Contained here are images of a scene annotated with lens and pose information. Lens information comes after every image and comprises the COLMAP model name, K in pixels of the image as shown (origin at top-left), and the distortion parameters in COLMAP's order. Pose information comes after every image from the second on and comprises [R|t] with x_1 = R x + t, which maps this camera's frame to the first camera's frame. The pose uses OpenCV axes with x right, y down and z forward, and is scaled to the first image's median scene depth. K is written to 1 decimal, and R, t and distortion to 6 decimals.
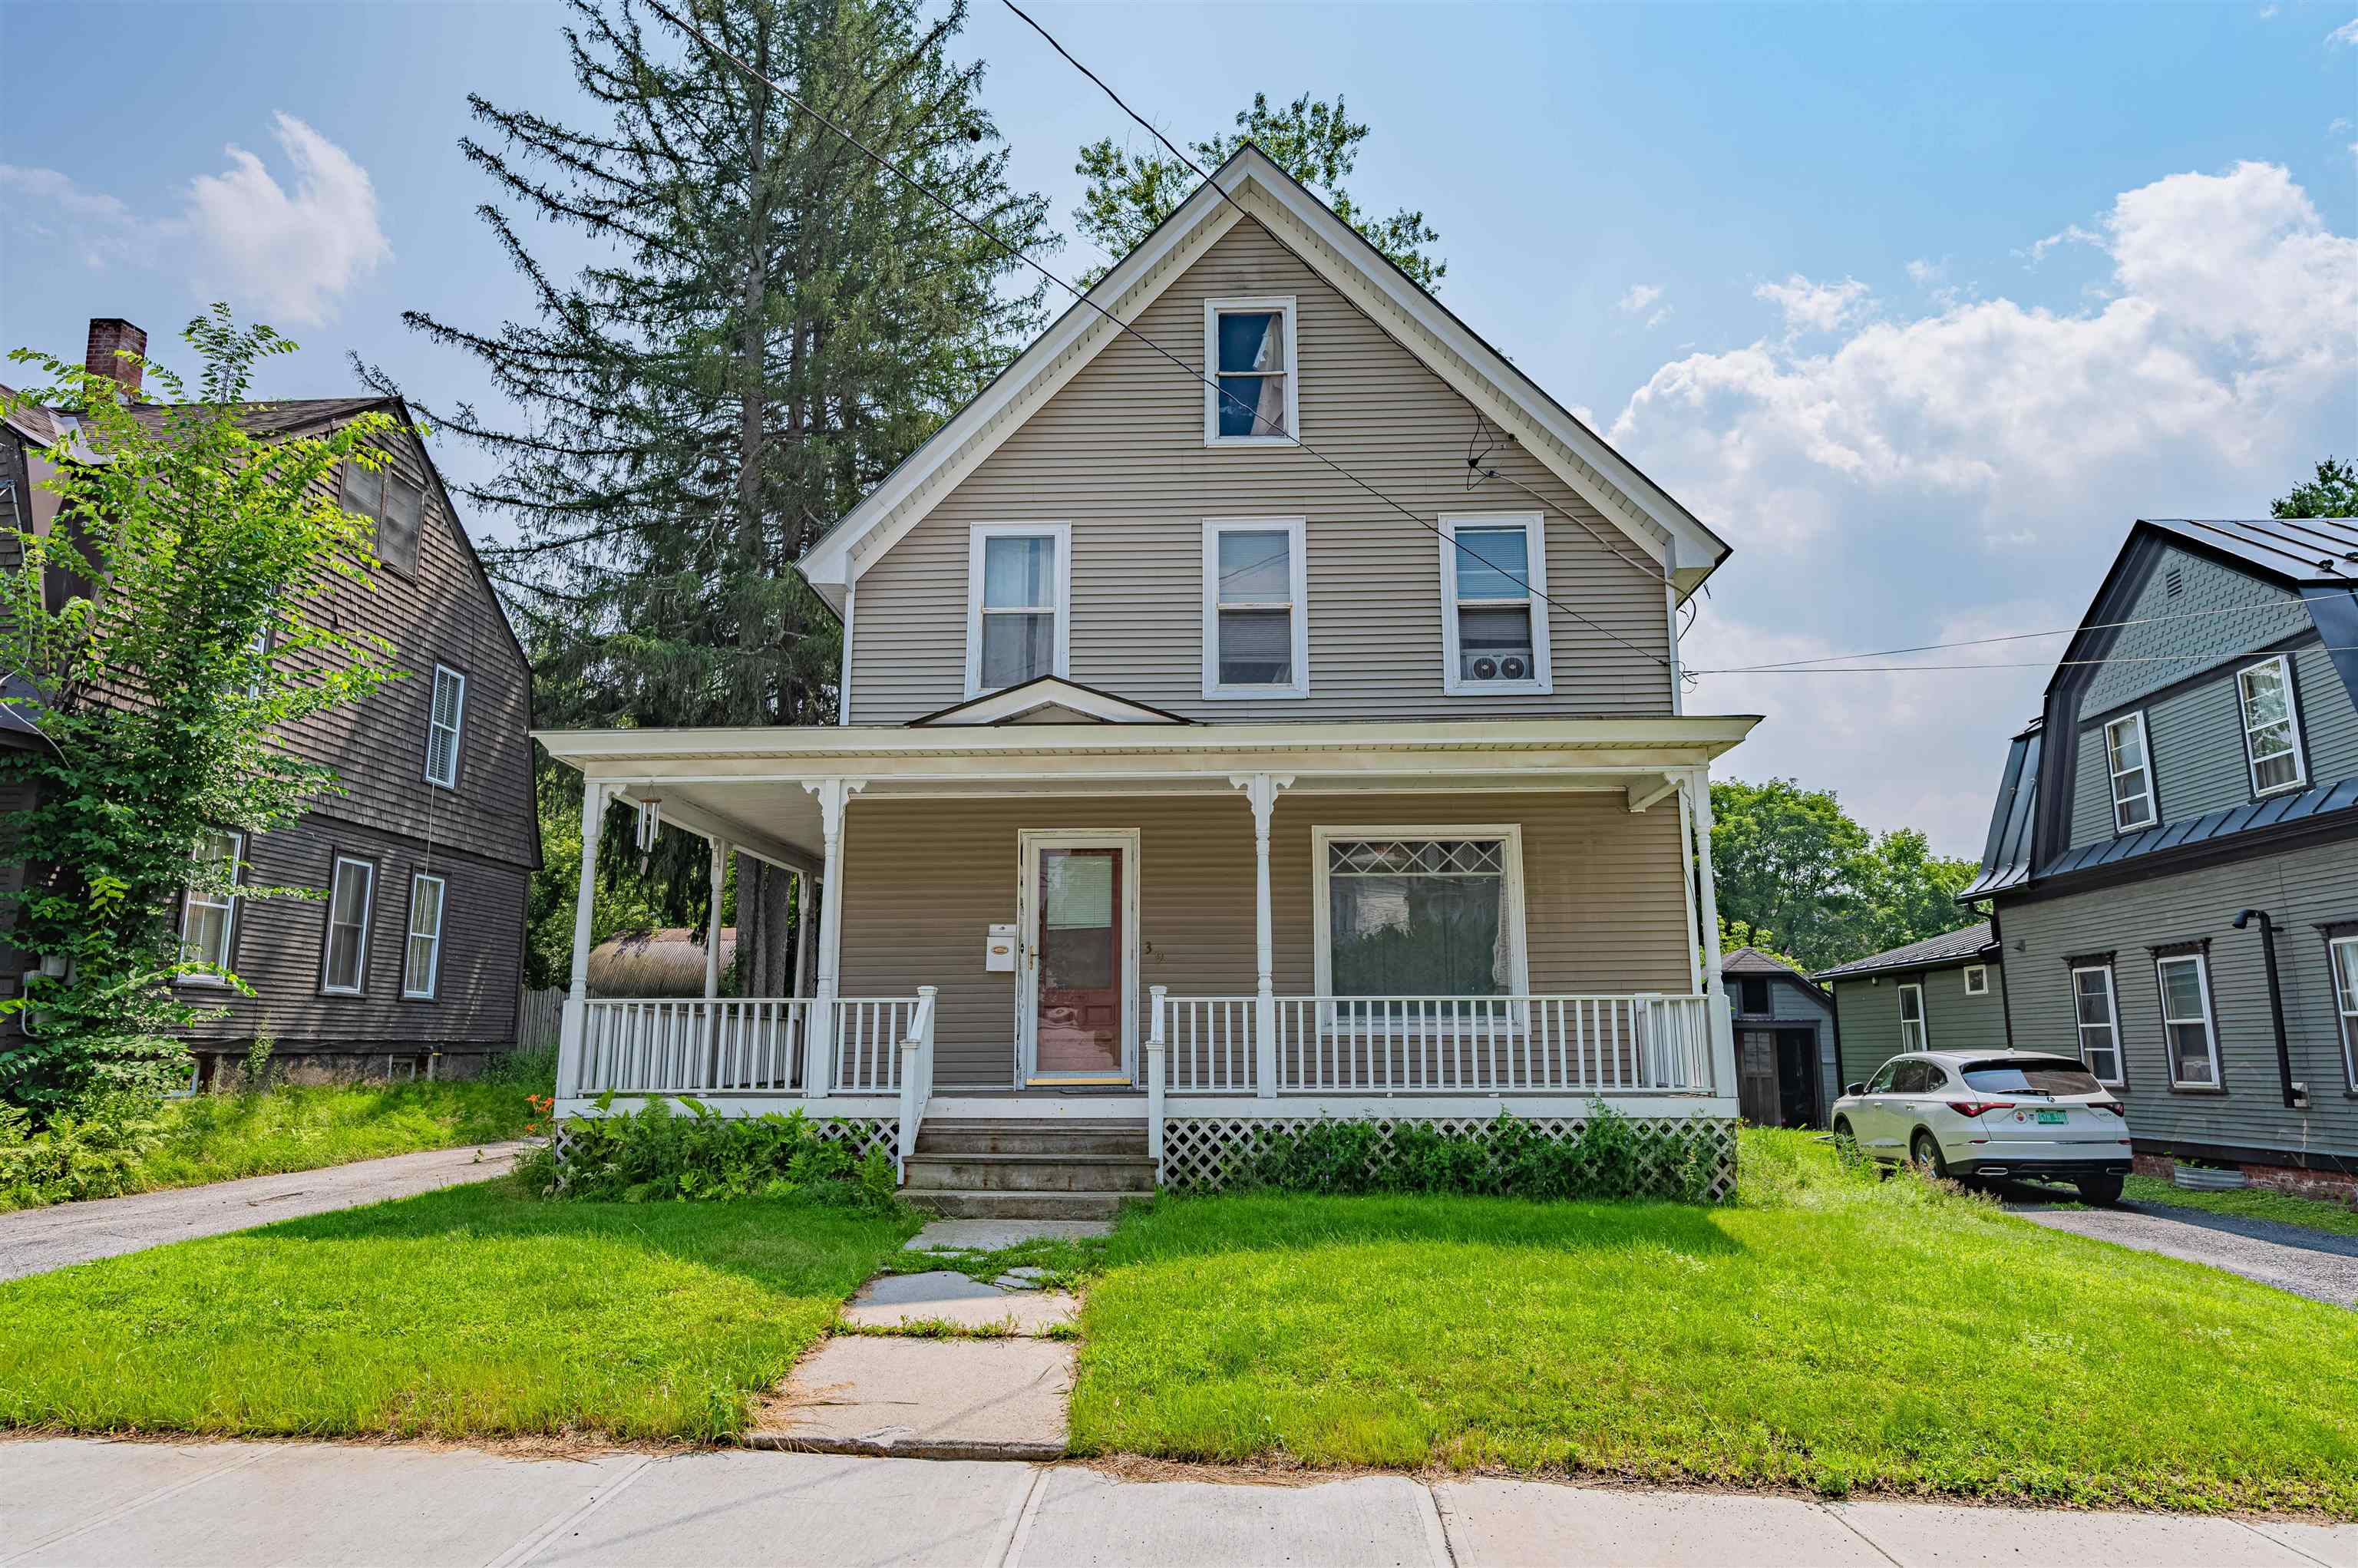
lens RADIAL K [[1377.4, 0, 1179.0], [0, 1377.4, 784.0], [0, 0, 1]] dist [0.003706, 0.000476]
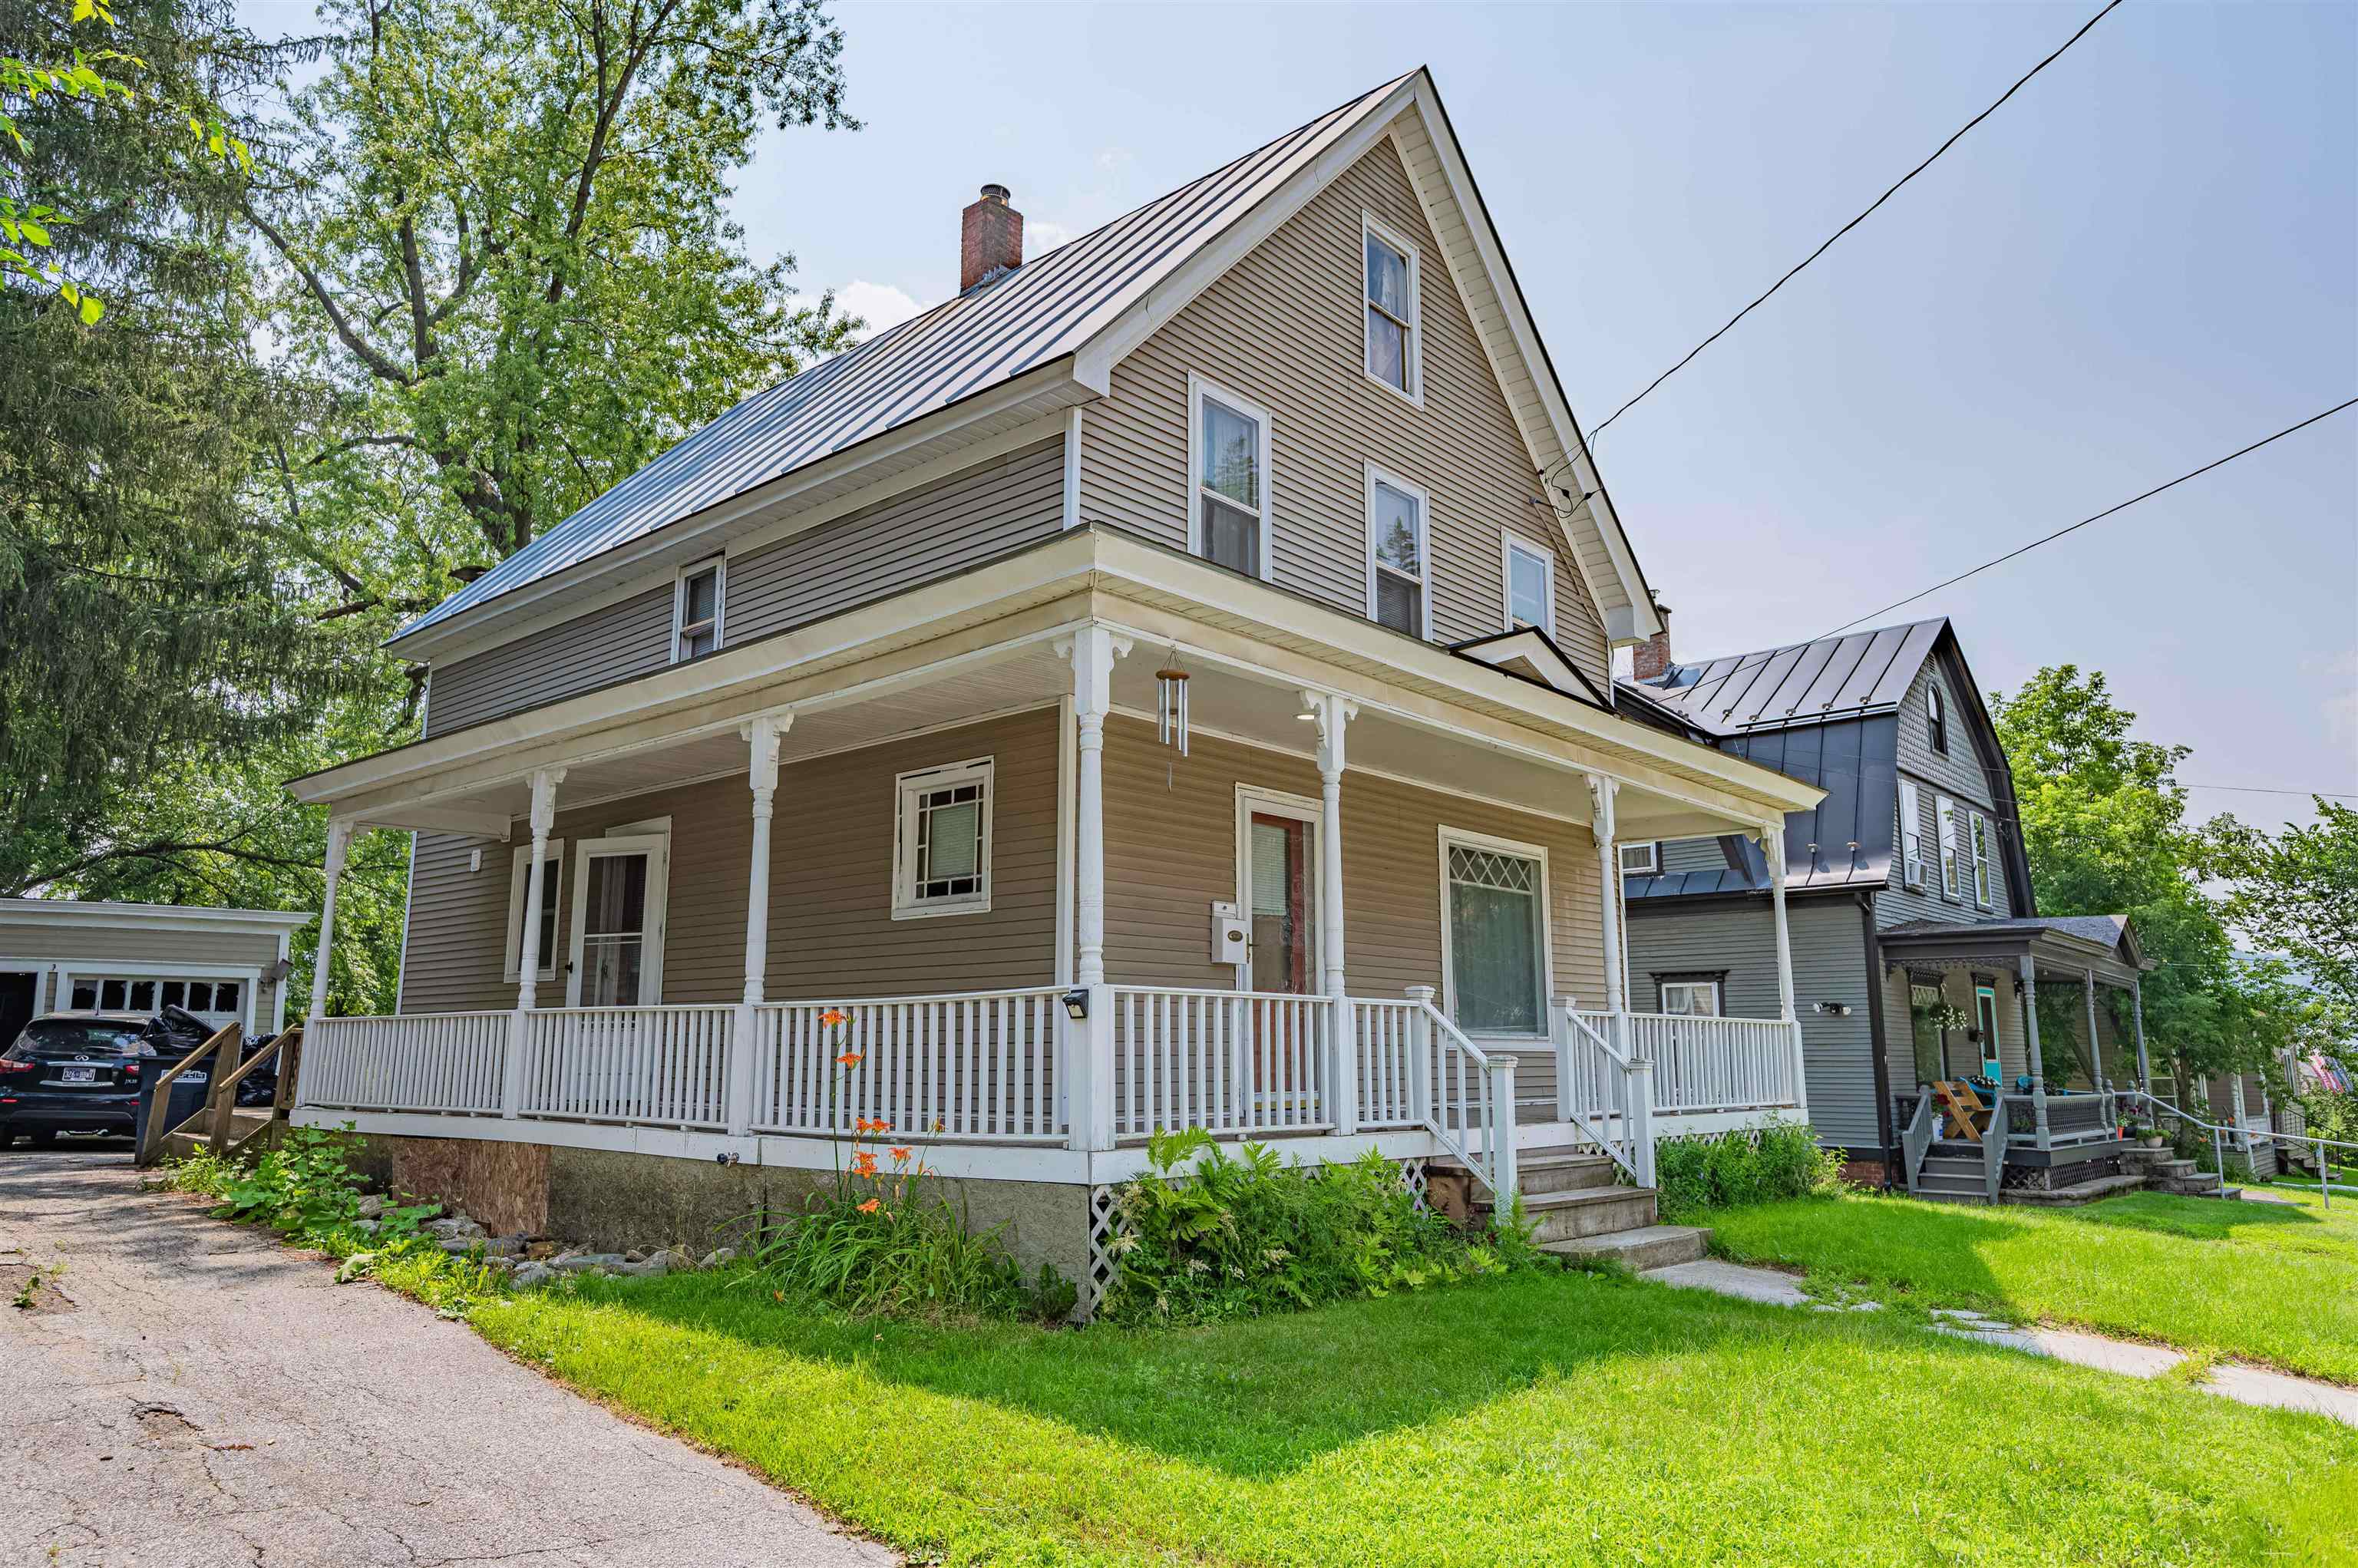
lens RADIAL K [[1539.6, 0, 1179.0], [0, 1539.6, 784.0], [0, 0, 1]] dist [-0.001157, -0.000076]
pose [[0.627679, 0.135129, 0.766655, -0.775630], [-0.135615, 0.988741, -0.063242, 0.088623], [-0.766569, -0.064274, 0.638938, 0.456202]]
